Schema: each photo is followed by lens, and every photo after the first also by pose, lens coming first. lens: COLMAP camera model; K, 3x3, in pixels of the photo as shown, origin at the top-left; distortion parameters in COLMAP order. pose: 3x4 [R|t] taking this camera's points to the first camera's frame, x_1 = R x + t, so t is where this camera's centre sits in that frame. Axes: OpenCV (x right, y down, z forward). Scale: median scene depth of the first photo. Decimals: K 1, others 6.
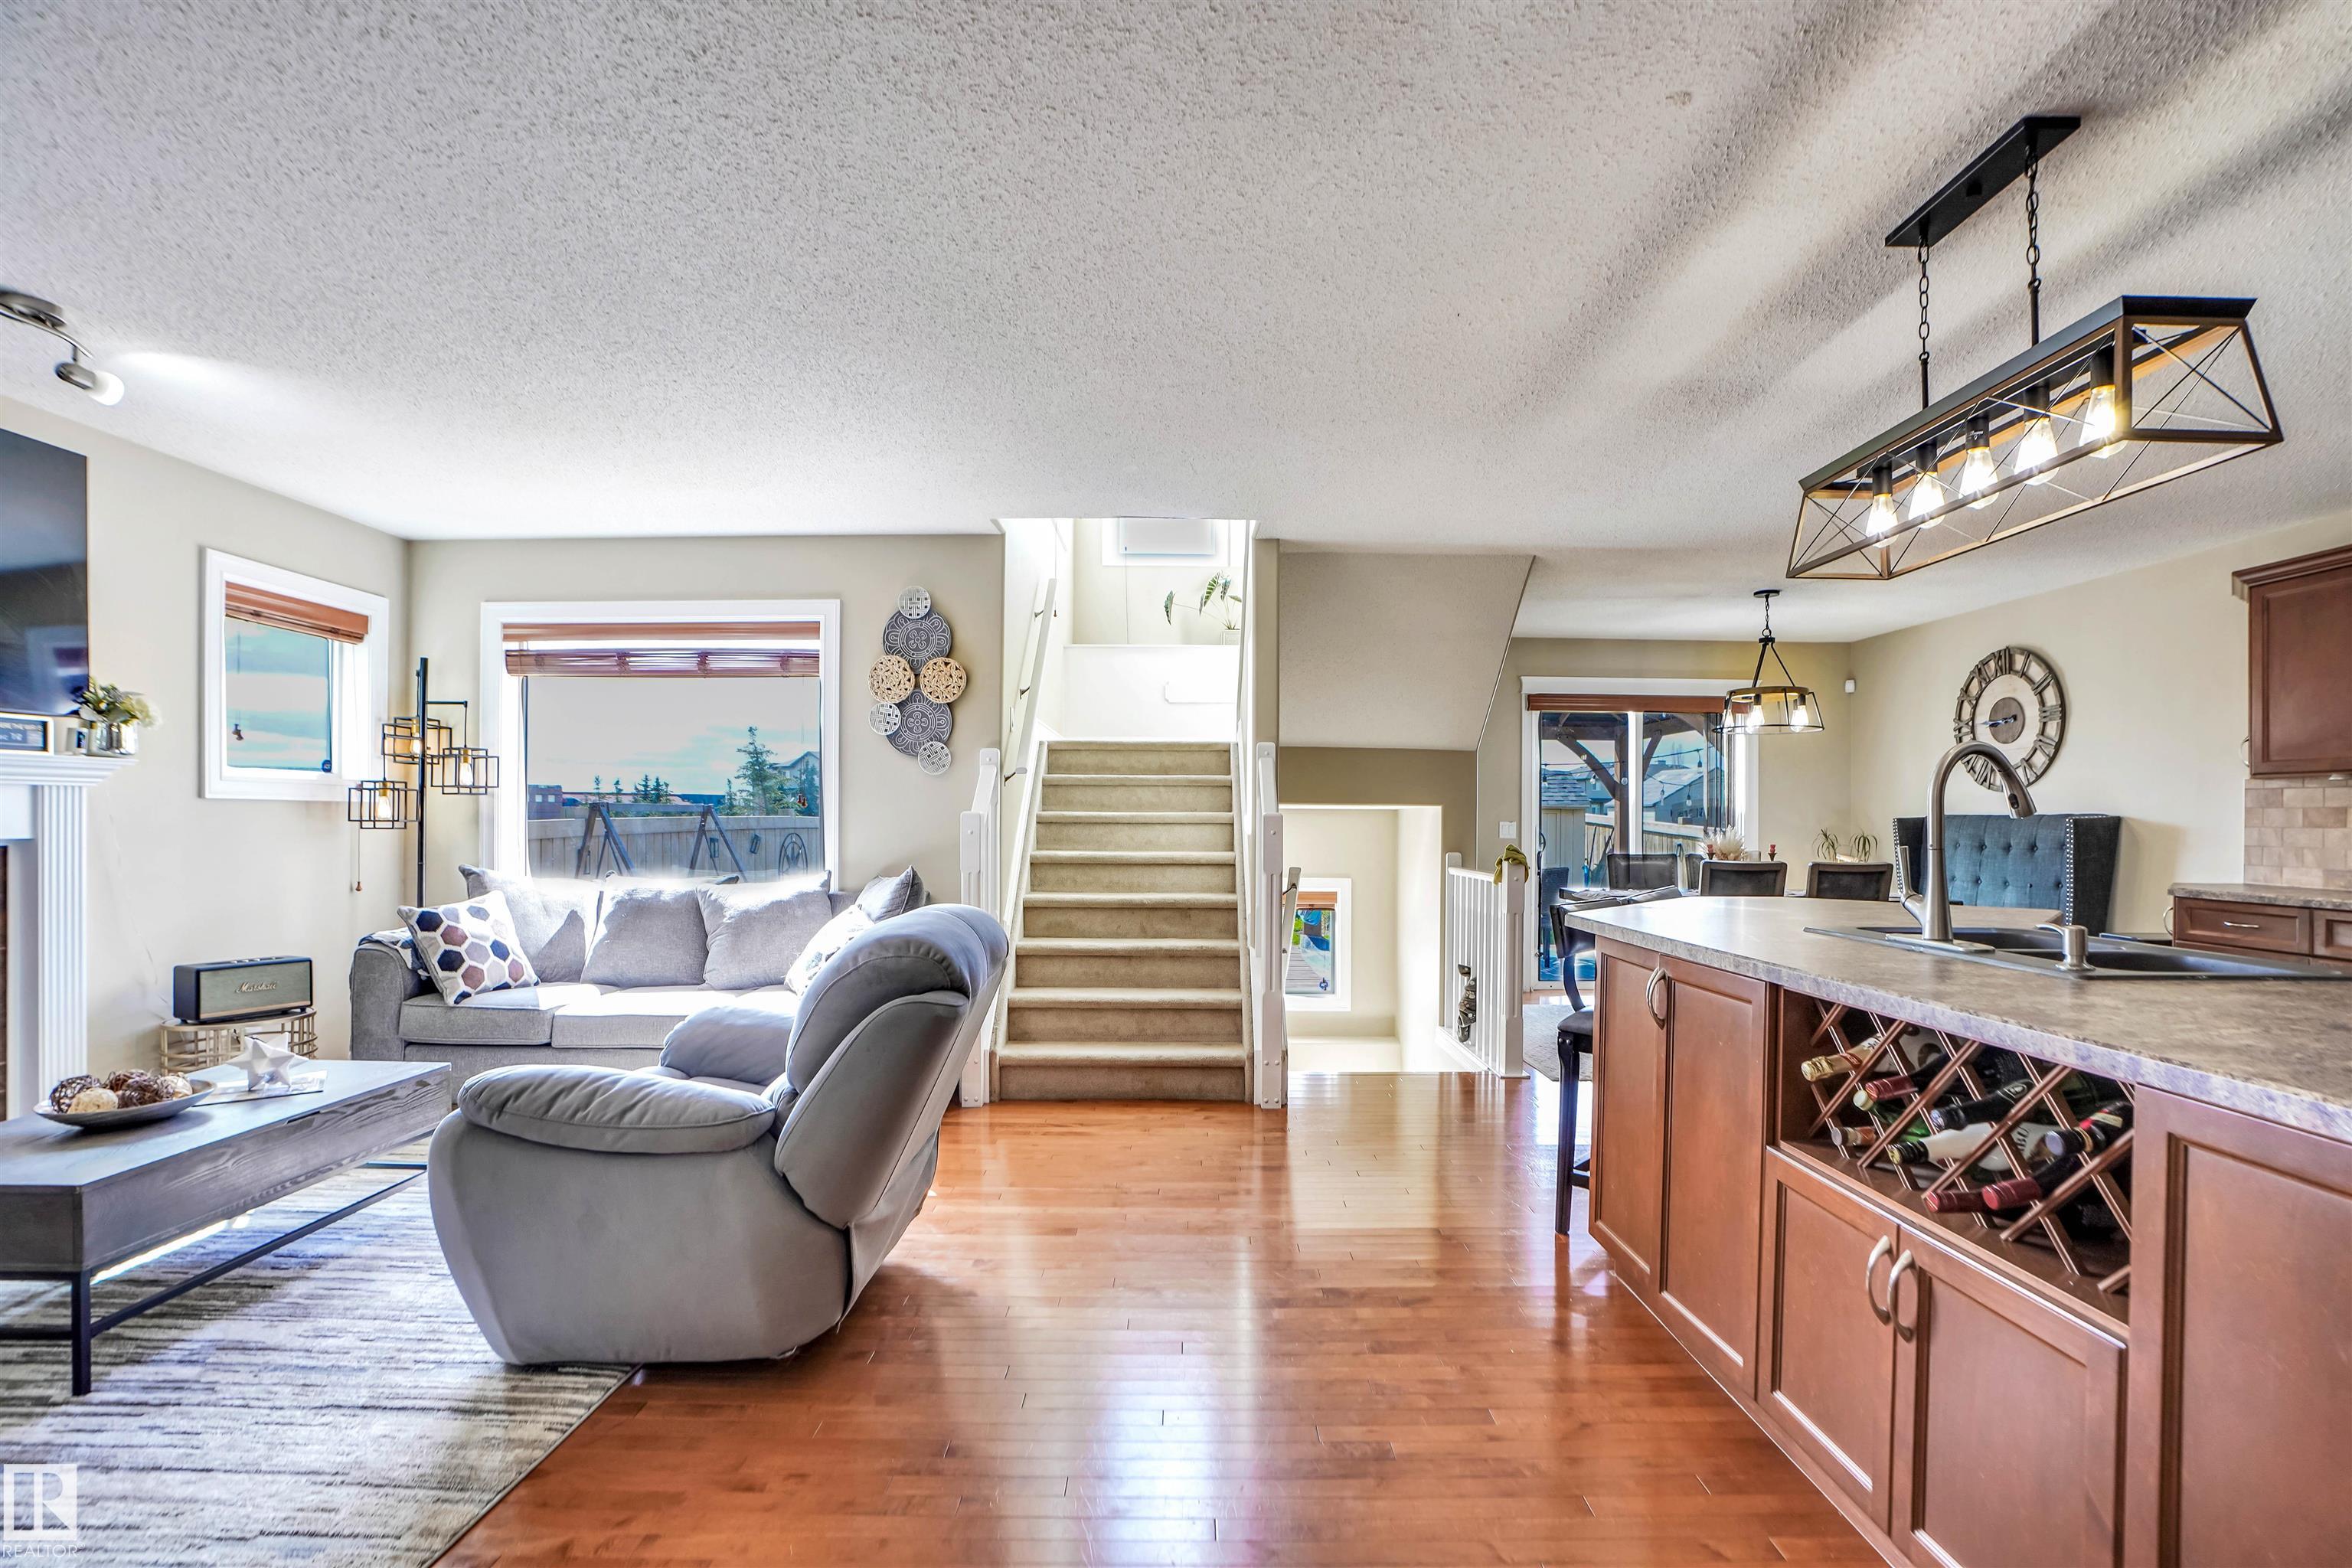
lens RADIAL K [[1095.6, 0, 1188.1], [0, 1095.6, 798.2], [0, 0, 1]] dist [-0.072191, 0.029157]
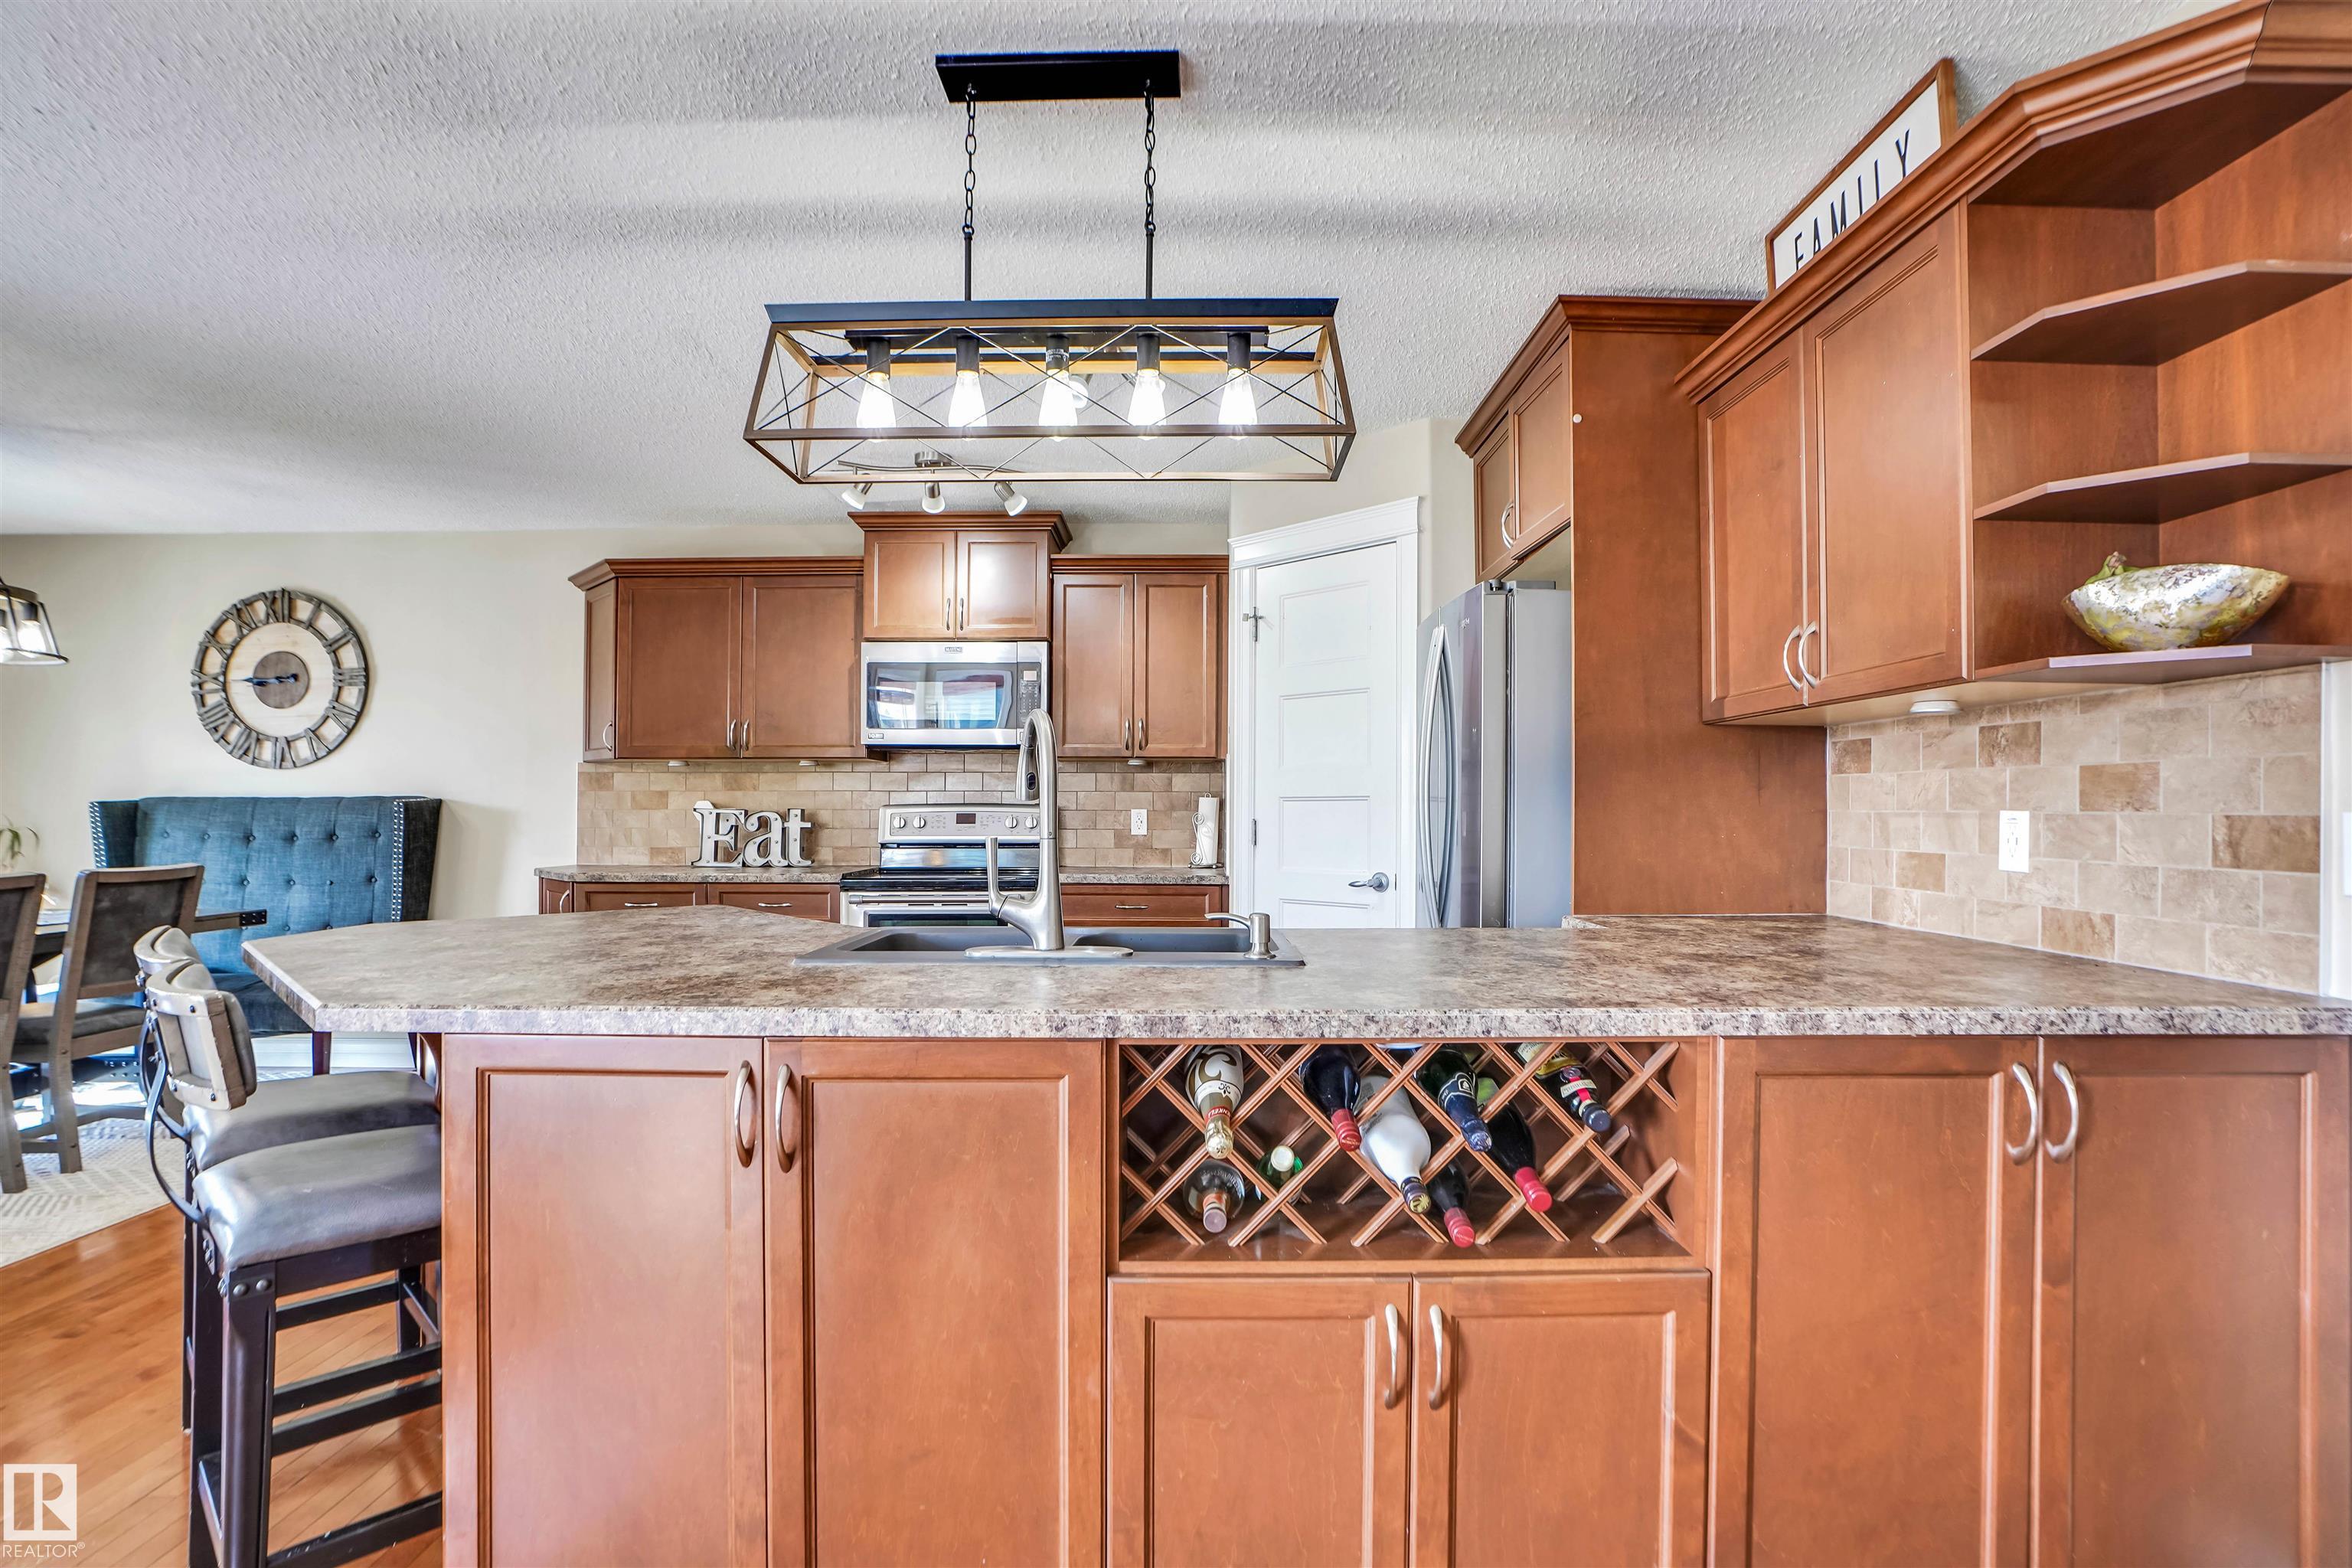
lens RADIAL K [[1122.8, 0, 1192.2], [0, 1122.8, 802.0], [0, 0, 1]] dist [-0.066612, 0.028385]
pose [[-0.002739, 0.001608, 0.999995, -0.072267], [-0.019953, 0.999800, -0.001662, 0.009550], [-0.999797, -0.019957, -0.002706, 0.413143]]
